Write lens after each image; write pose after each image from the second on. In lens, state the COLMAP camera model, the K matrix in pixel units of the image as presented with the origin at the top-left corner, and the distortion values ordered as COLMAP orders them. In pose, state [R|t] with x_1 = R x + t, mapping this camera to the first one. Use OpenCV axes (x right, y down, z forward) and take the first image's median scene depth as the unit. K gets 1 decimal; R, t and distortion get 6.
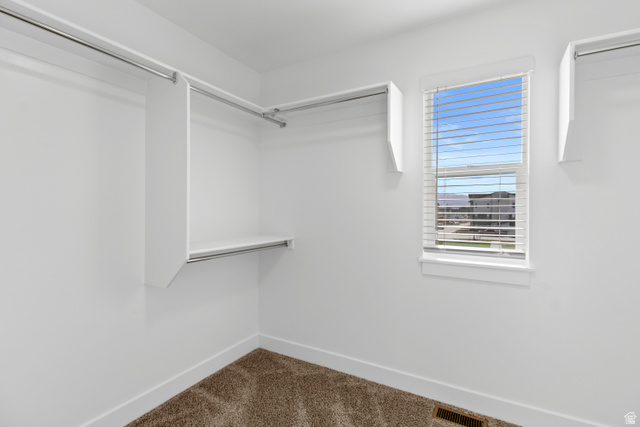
lens RADIAL K [[293.7, 0, 324.1], [0, 293.7, 207.5], [0, 0, 1]] dist [0.018454, -0.013588]
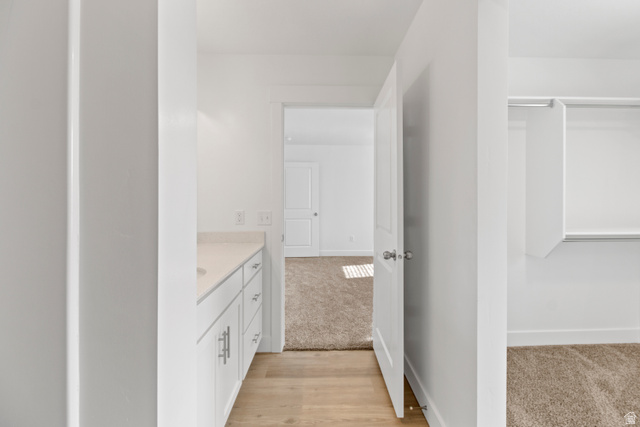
lens RADIAL K [[293.7, 0, 324.1], [0, 293.7, 207.5], [0, 0, 1]] dist [0.018454, -0.013588]
pose [[0.501978, 0.003494, -0.864874, 0.129335], [0.020547, 0.999661, 0.015964, -0.004909], [0.864637, -0.025784, 0.501736, -0.533099]]
